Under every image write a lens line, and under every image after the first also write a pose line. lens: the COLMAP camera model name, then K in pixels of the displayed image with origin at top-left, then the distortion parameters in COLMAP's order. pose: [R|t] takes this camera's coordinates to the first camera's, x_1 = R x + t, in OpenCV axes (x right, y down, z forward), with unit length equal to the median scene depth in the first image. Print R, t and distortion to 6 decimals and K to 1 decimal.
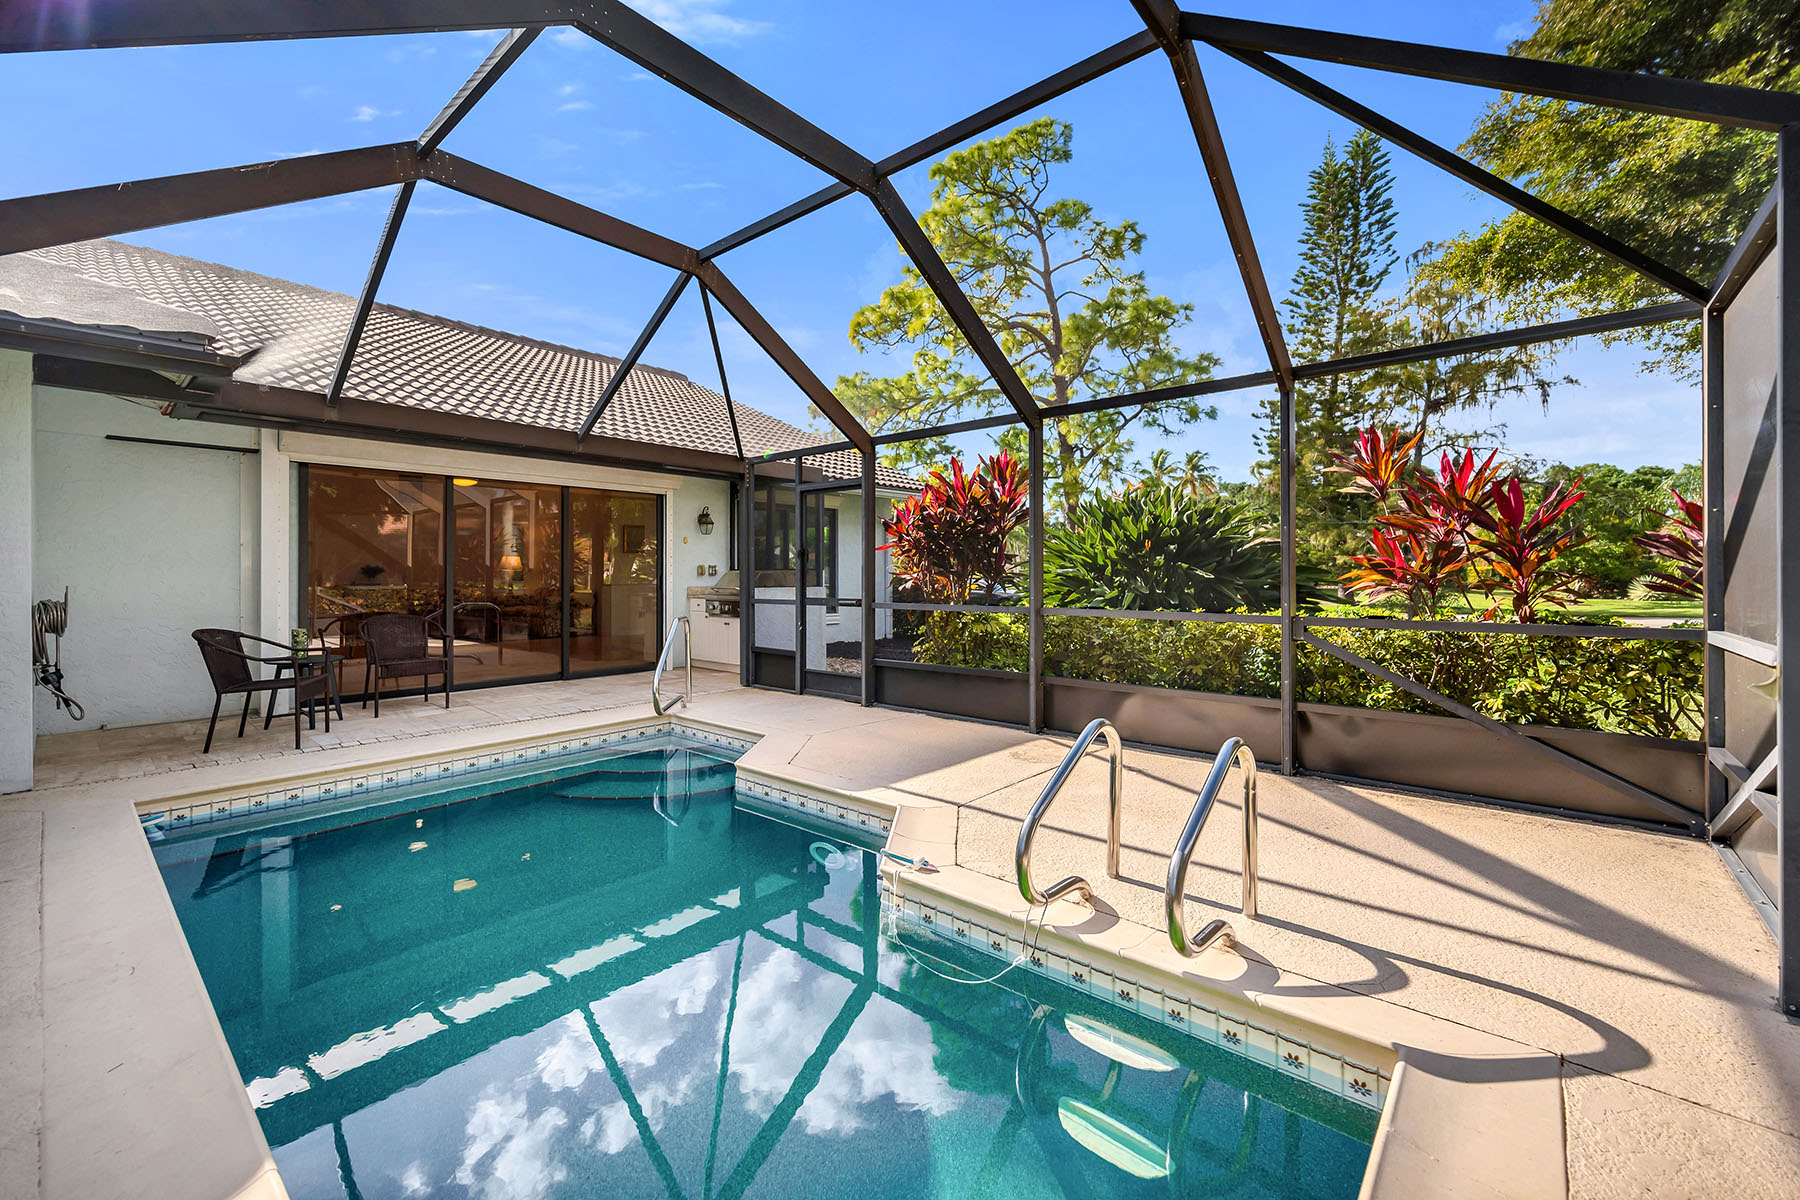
lens RADIAL K [[714.8, 0, 899.6], [0, 714.8, 590.7], [0, 0, 1]] dist [-0.005937, 0.000007]
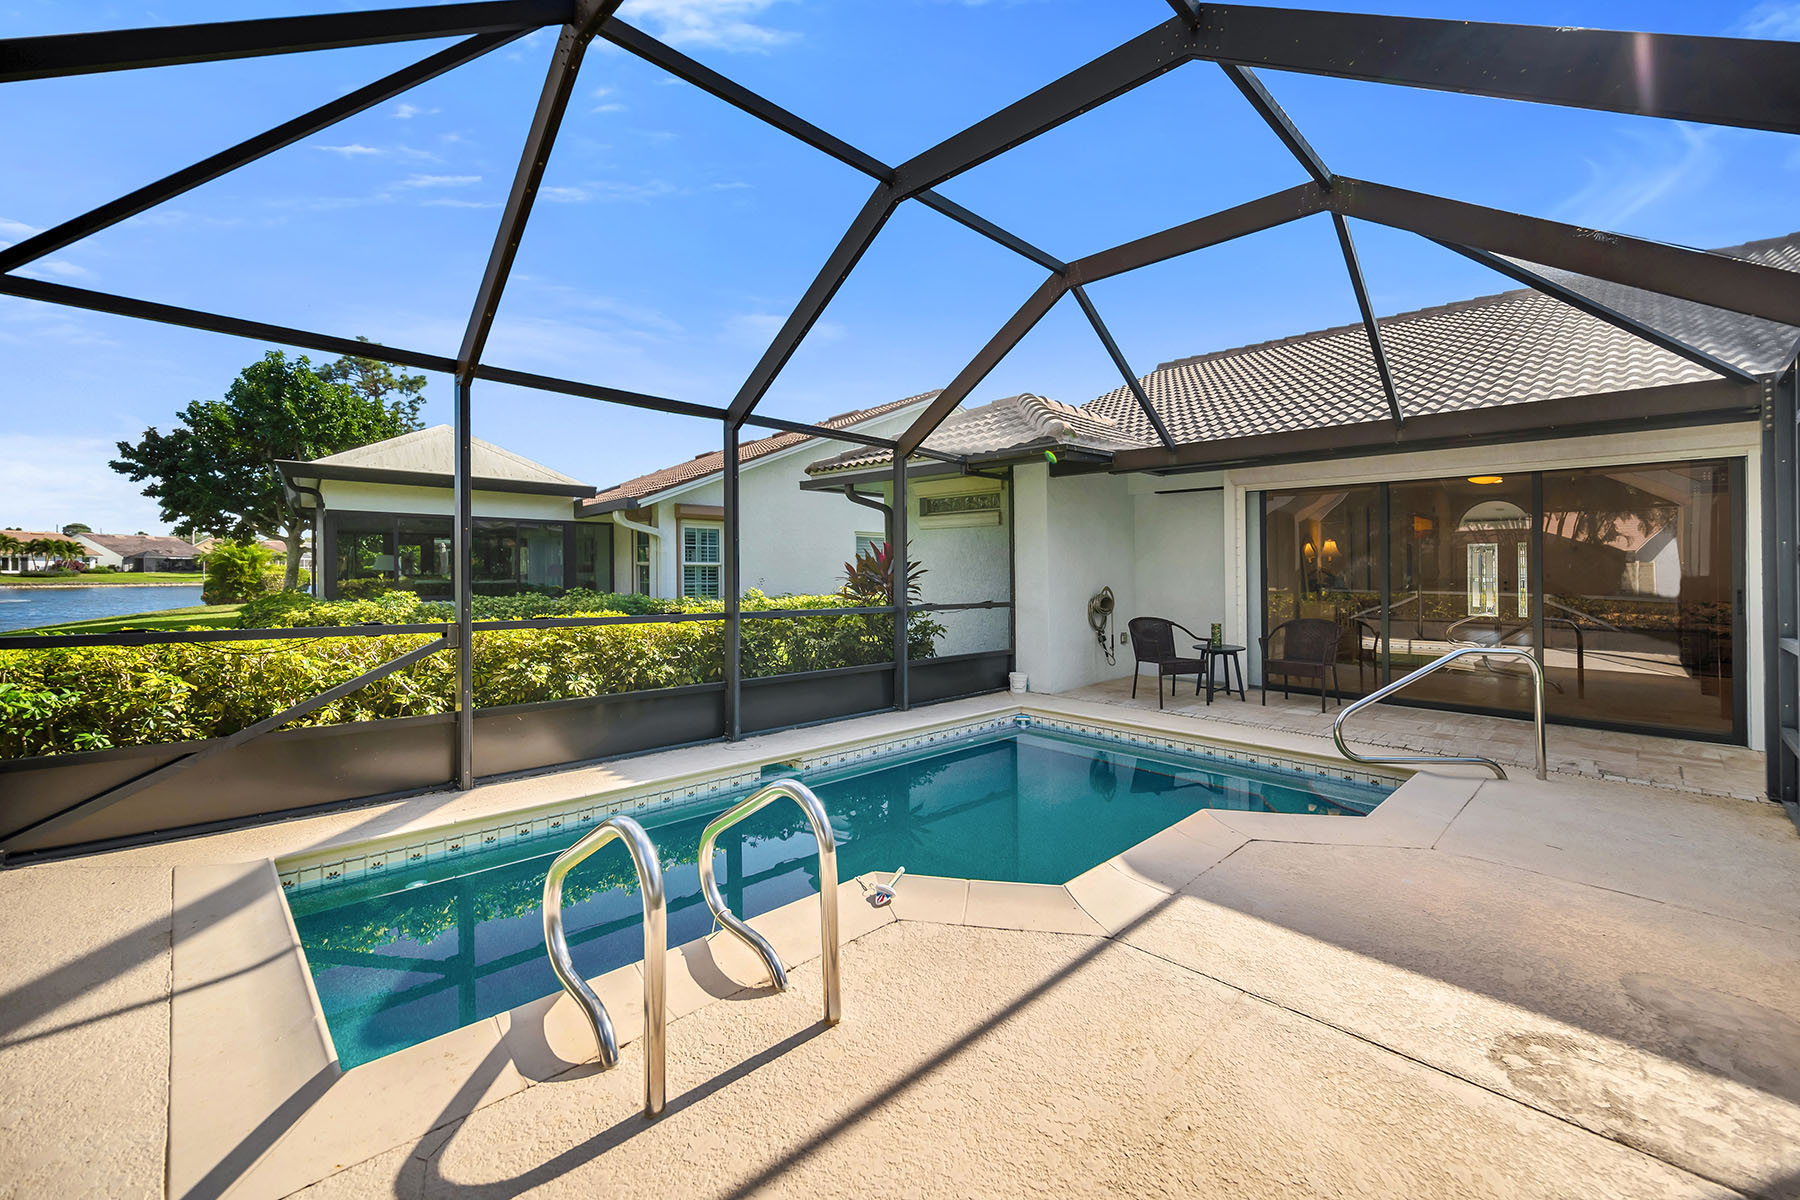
lens RADIAL K [[714.8, 0, 899.6], [0, 714.8, 590.7], [0, 0, 1]] dist [-0.005937, 0.000007]
pose [[-0.062851, 0.019317, -0.997836, 0.545802], [-0.033560, 0.999206, 0.021457, -0.019584], [0.997459, 0.034836, -0.062153, 0.608636]]
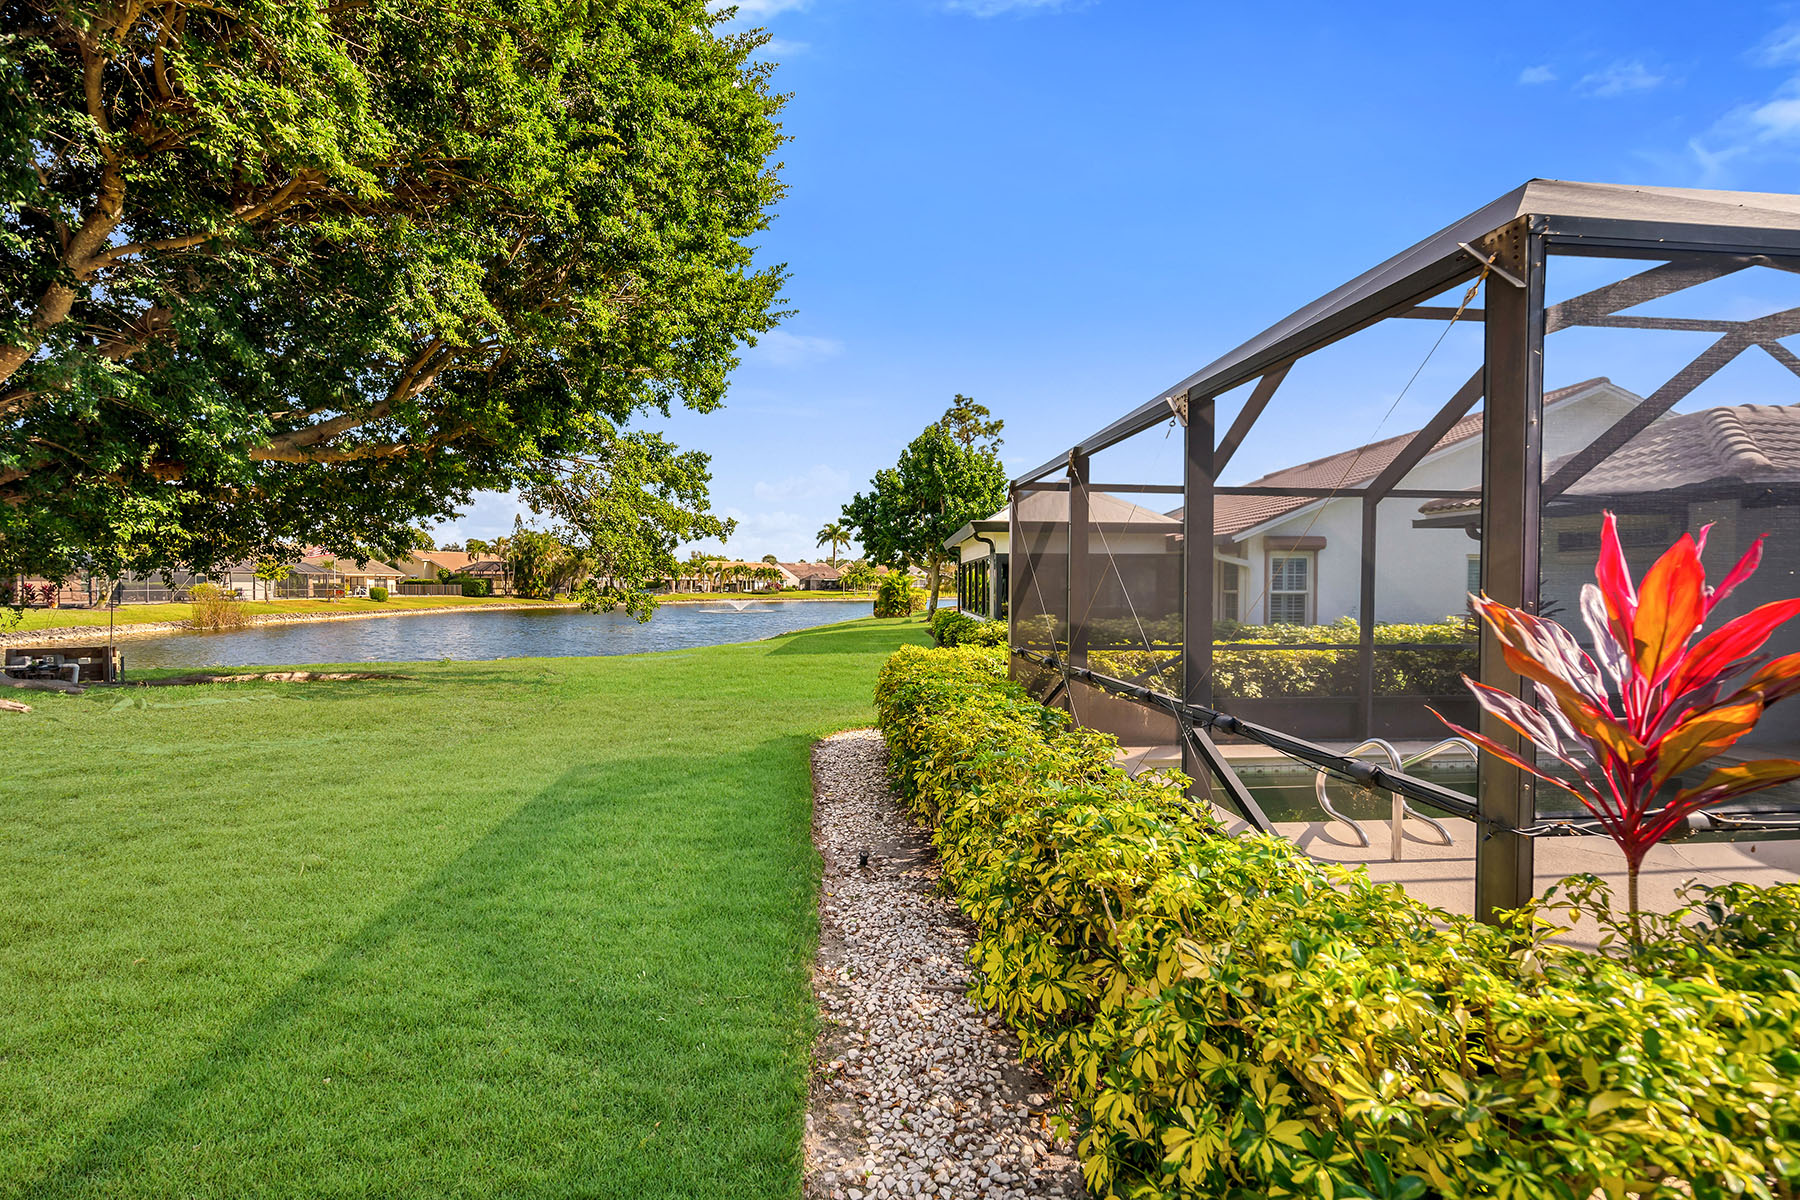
lens RADIAL K [[789.8, 0, 901.6], [0, 789.8, 619.0], [0, 0, 1]] dist [-0.000493, -0.000146]
pose [[-0.669133, 0.024757, -0.742730, 1.200875], [-0.026174, 0.998040, 0.056848, -0.065432], [0.742682, 0.057479, -0.667173, 0.642862]]
